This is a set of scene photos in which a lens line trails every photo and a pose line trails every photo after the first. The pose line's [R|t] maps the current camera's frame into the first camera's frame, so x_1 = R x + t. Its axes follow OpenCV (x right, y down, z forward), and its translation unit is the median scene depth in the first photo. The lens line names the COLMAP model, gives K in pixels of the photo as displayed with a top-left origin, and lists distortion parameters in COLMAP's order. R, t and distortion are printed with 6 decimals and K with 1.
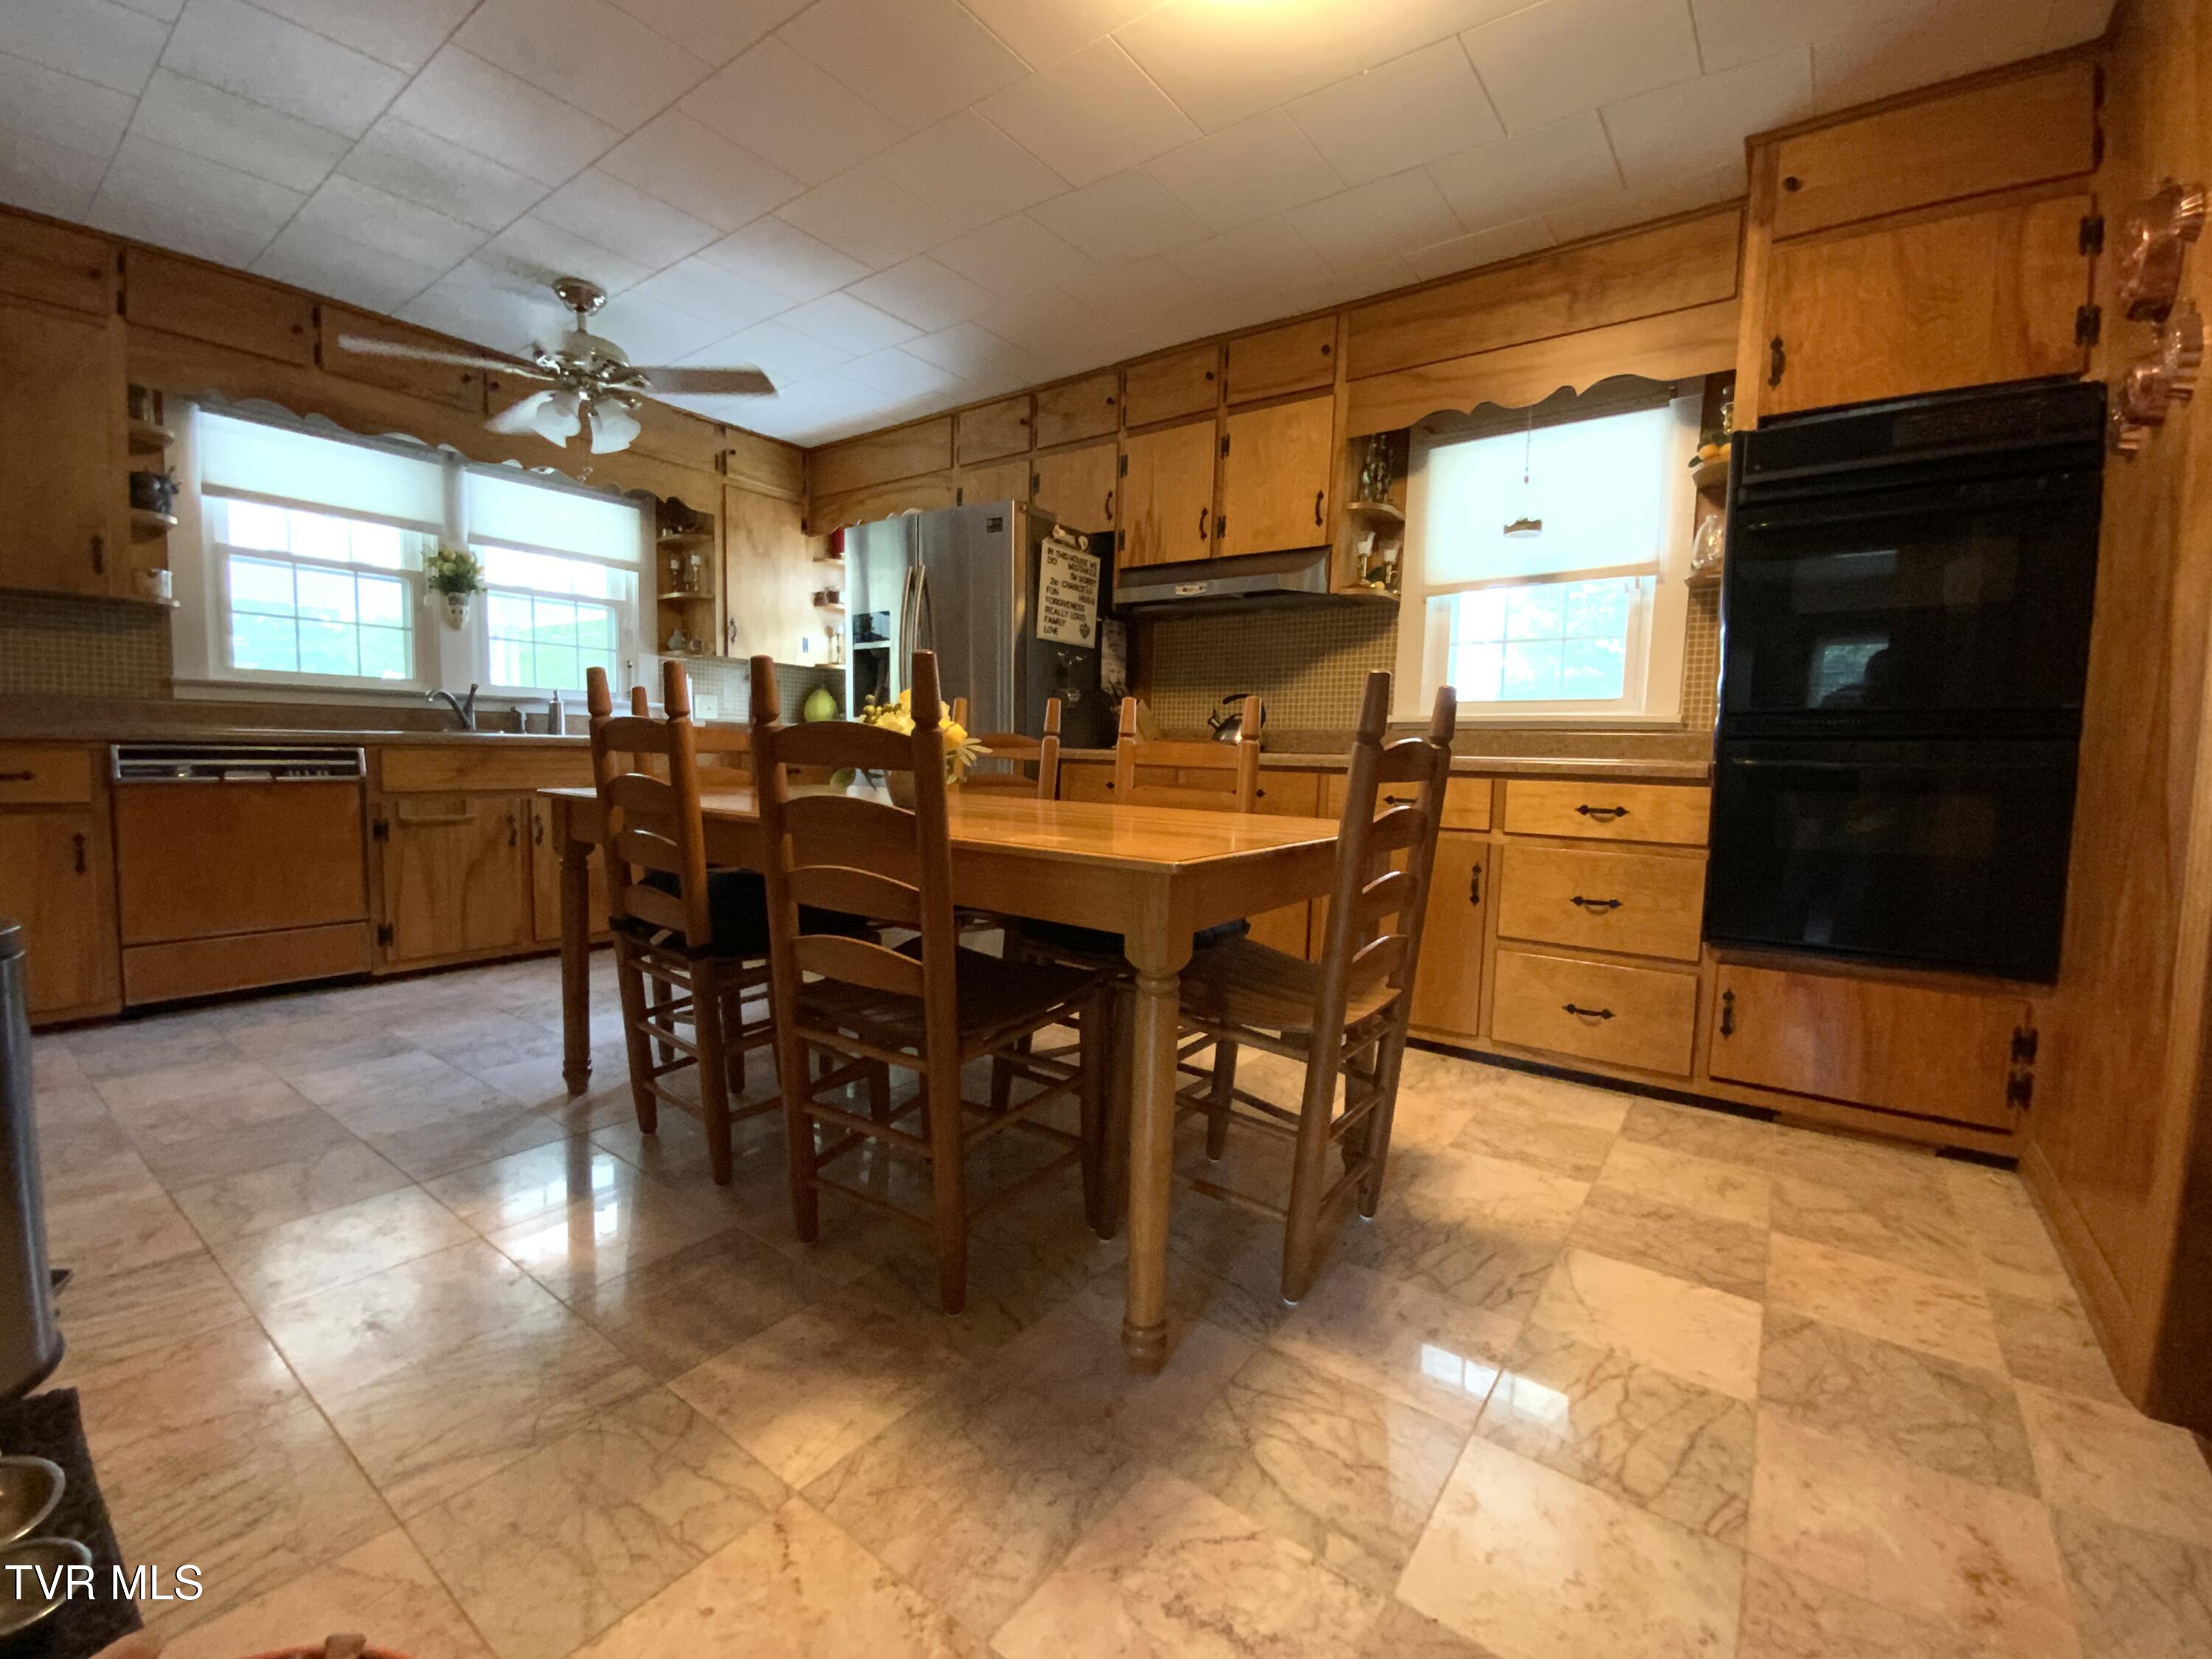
lens RADIAL K [[901.8, 0, 1106.0], [0, 901.8, 829.5], [0, 0, 1]] dist [0.022947, -0.017943]
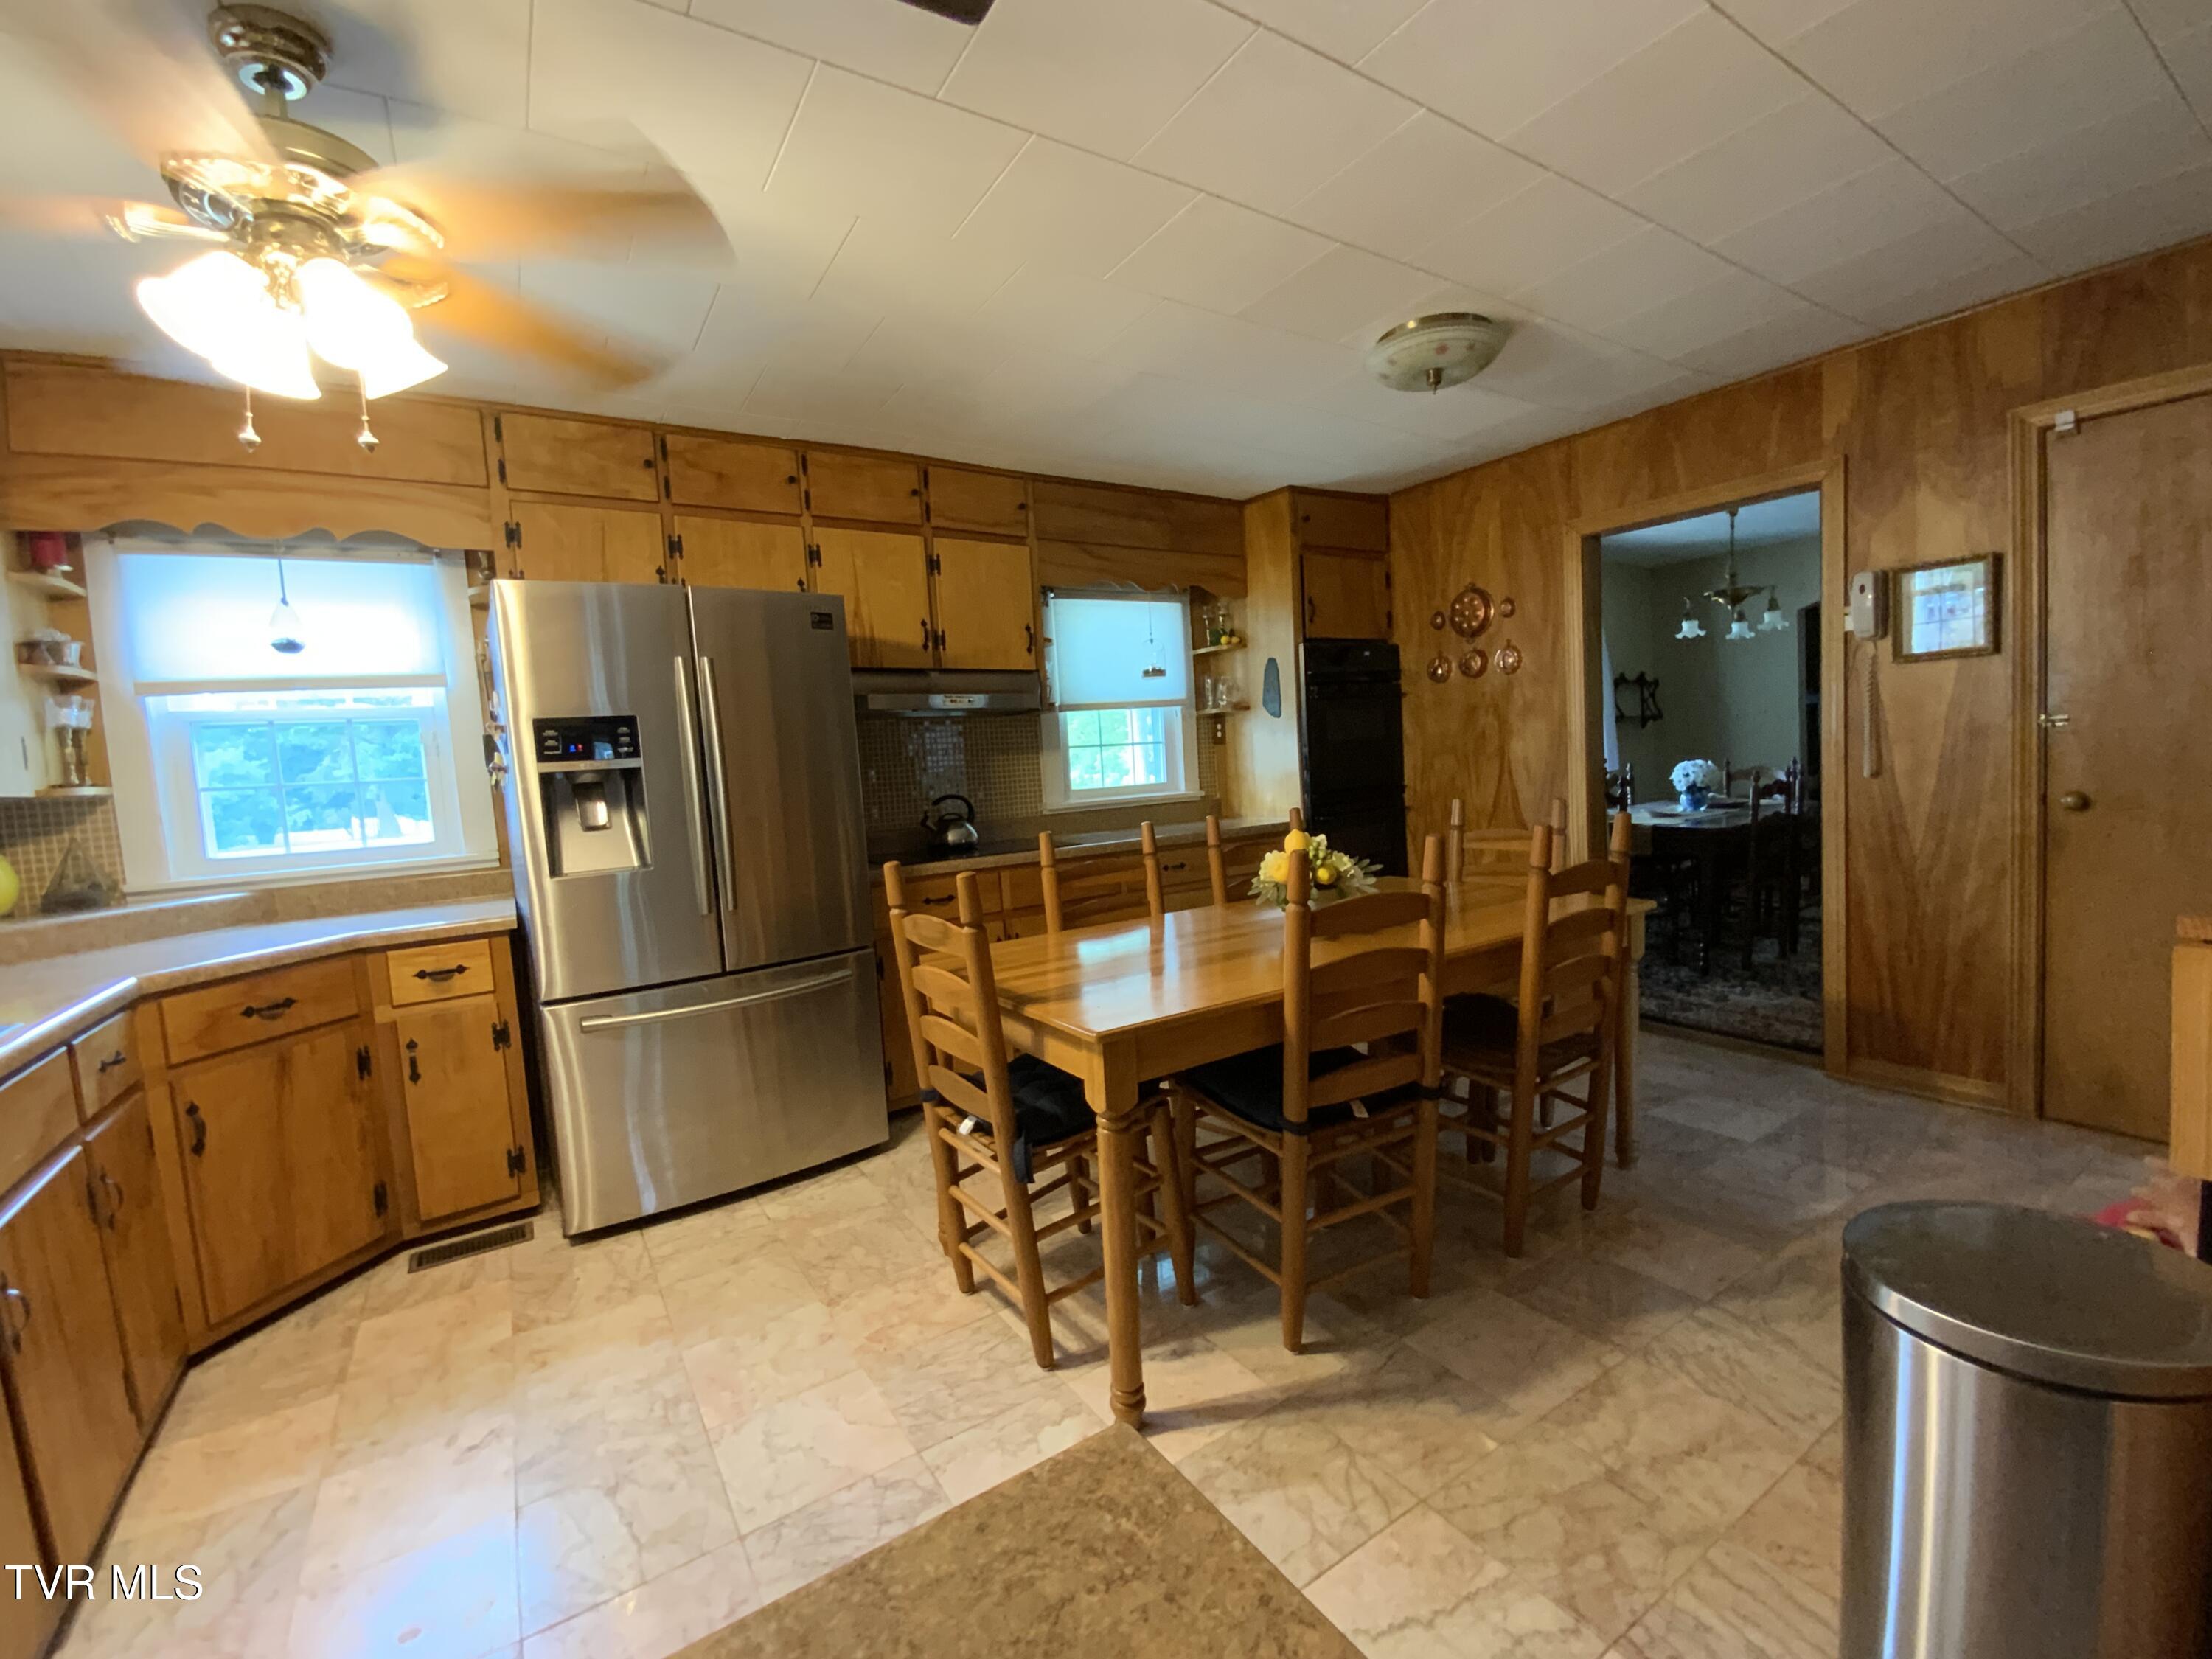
lens RADIAL K [[901.8, 0, 1106.0], [0, 901.8, 829.5], [0, 0, 1]] dist [0.022947, -0.017943]
pose [[0.364696, -0.115052, 0.923991, -0.800835], [0.158308, 0.985551, 0.060234, -0.151040], [-0.917571, 0.124308, 0.377640, 0.457437]]
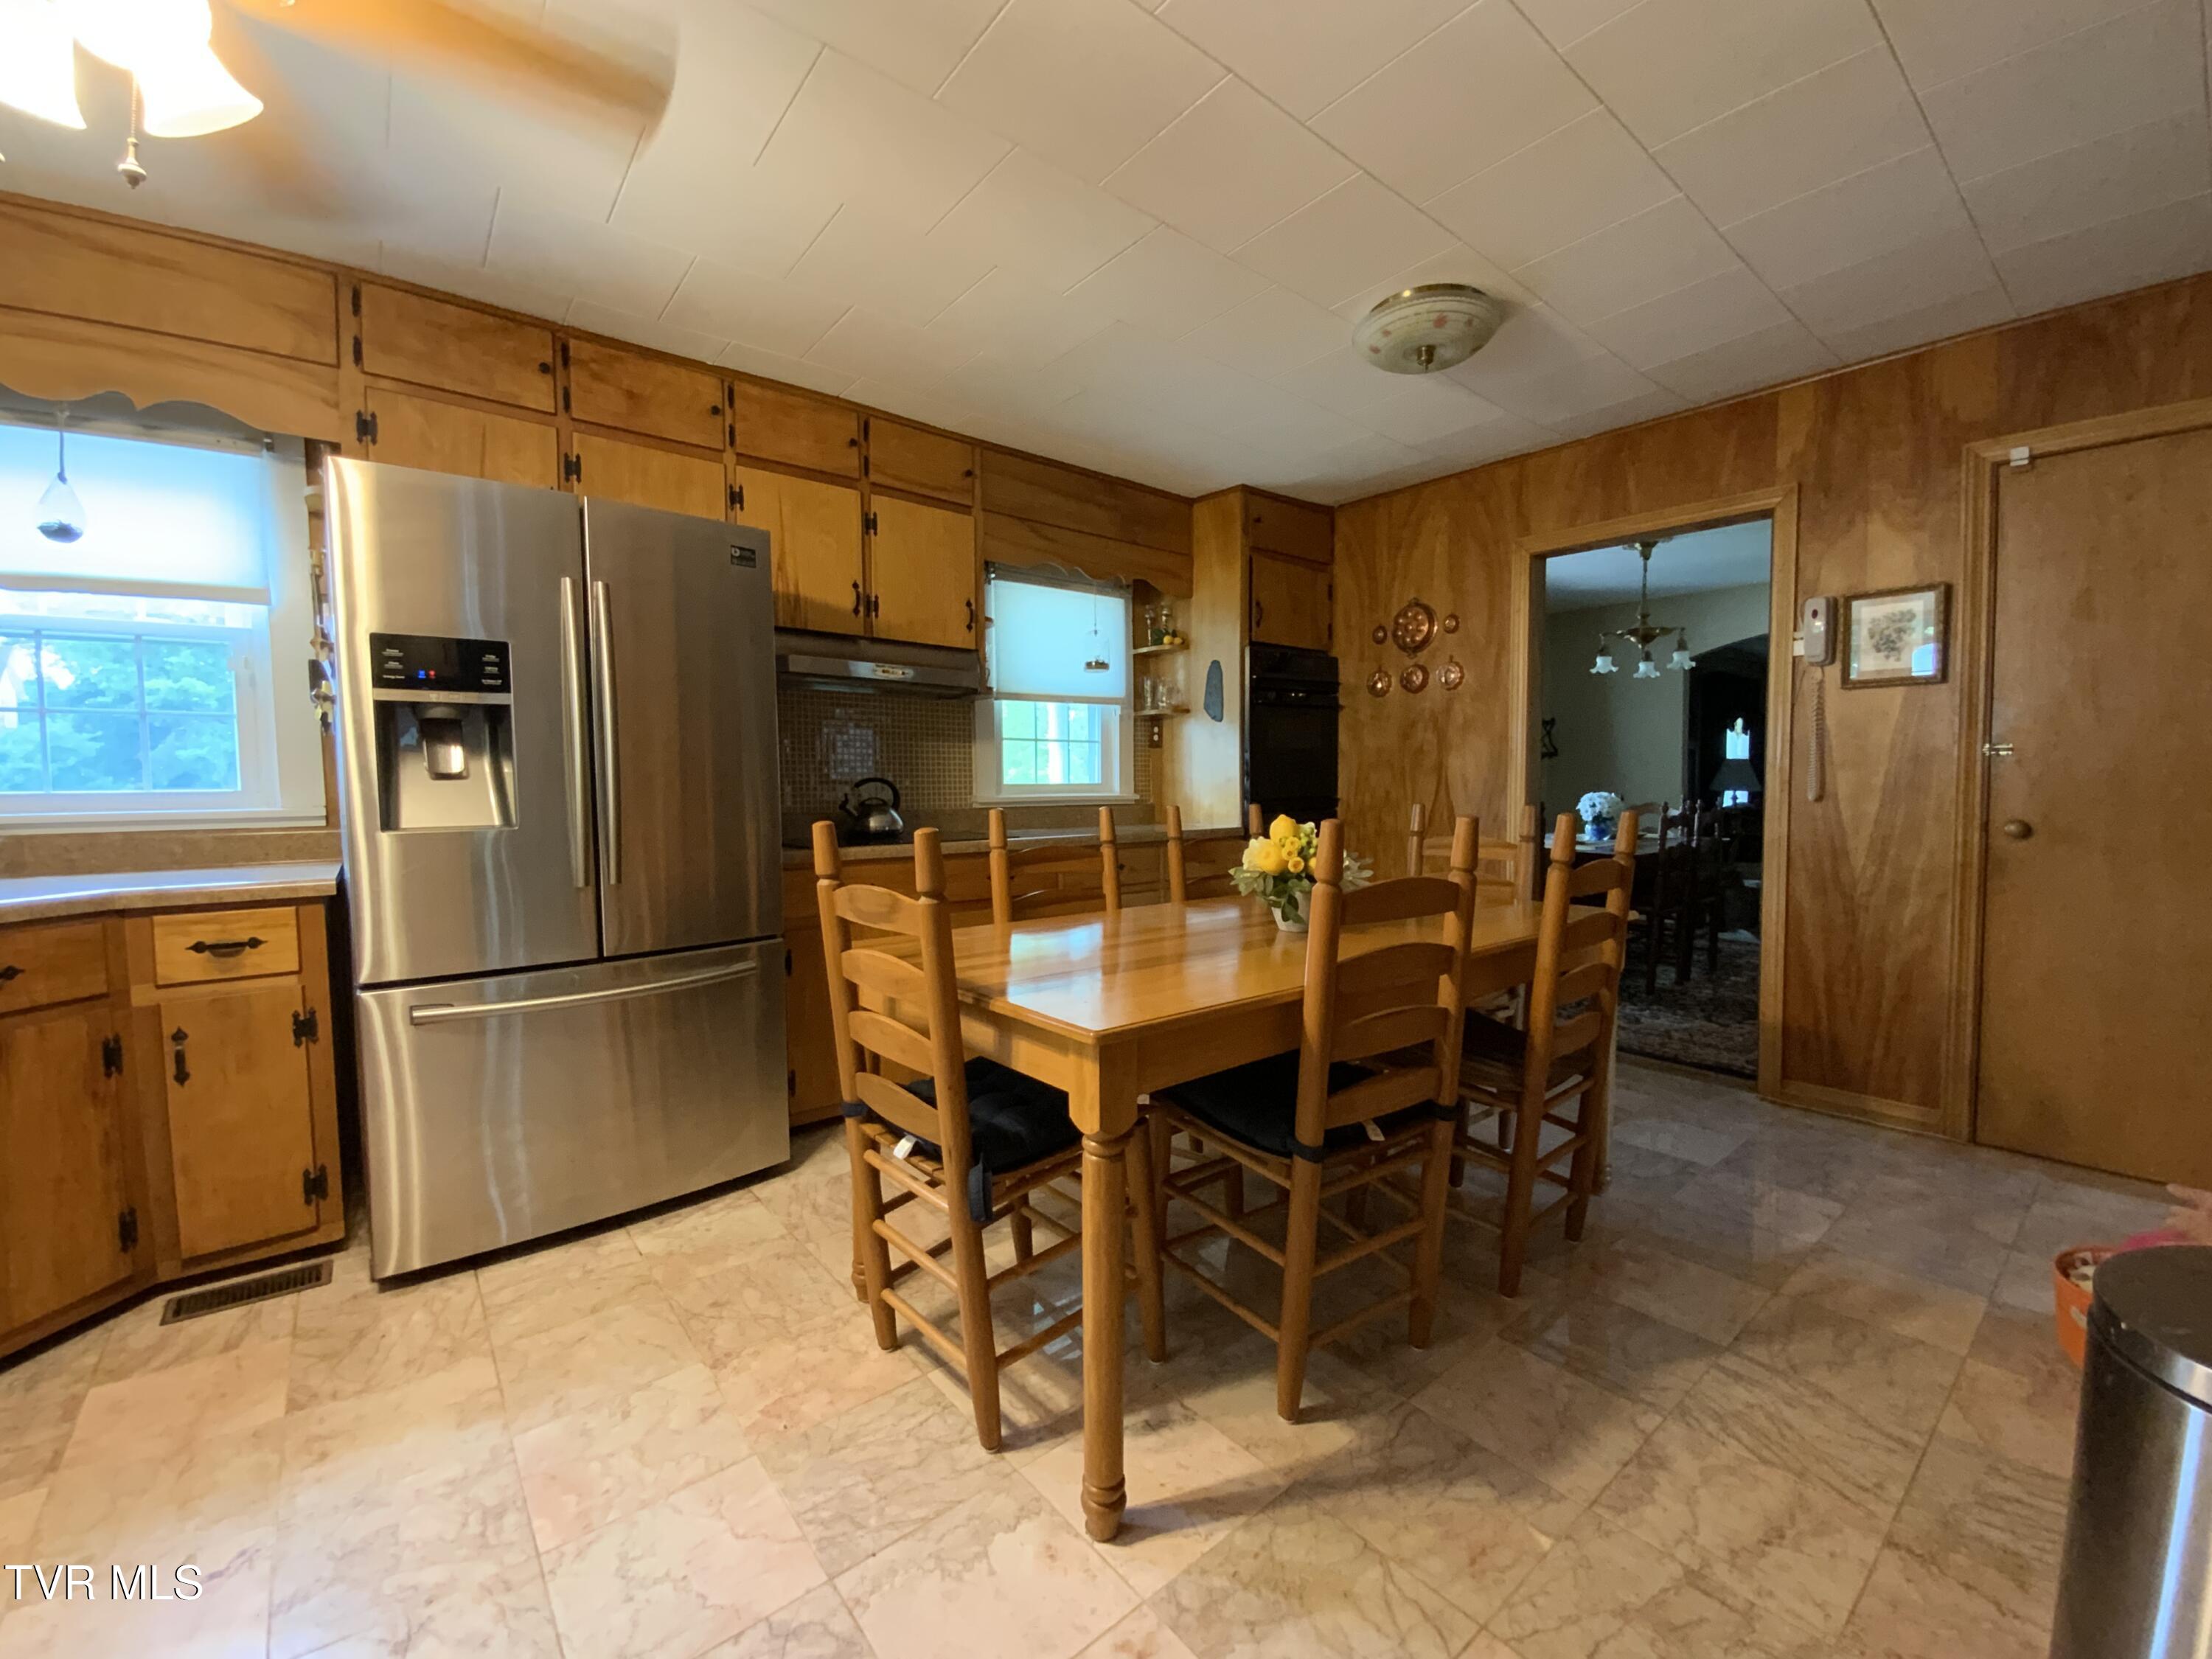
lens RADIAL K [[872.1, 0, 1102.2], [0, 872.1, 831.7], [0, 0, 1]] dist [0.001450, -0.000333]
pose [[0.264439, -0.078500, 0.961202, -0.719281], [0.107227, 0.992895, 0.051589, -0.119809], [-0.958423, 0.089425, 0.270978, 0.541218]]
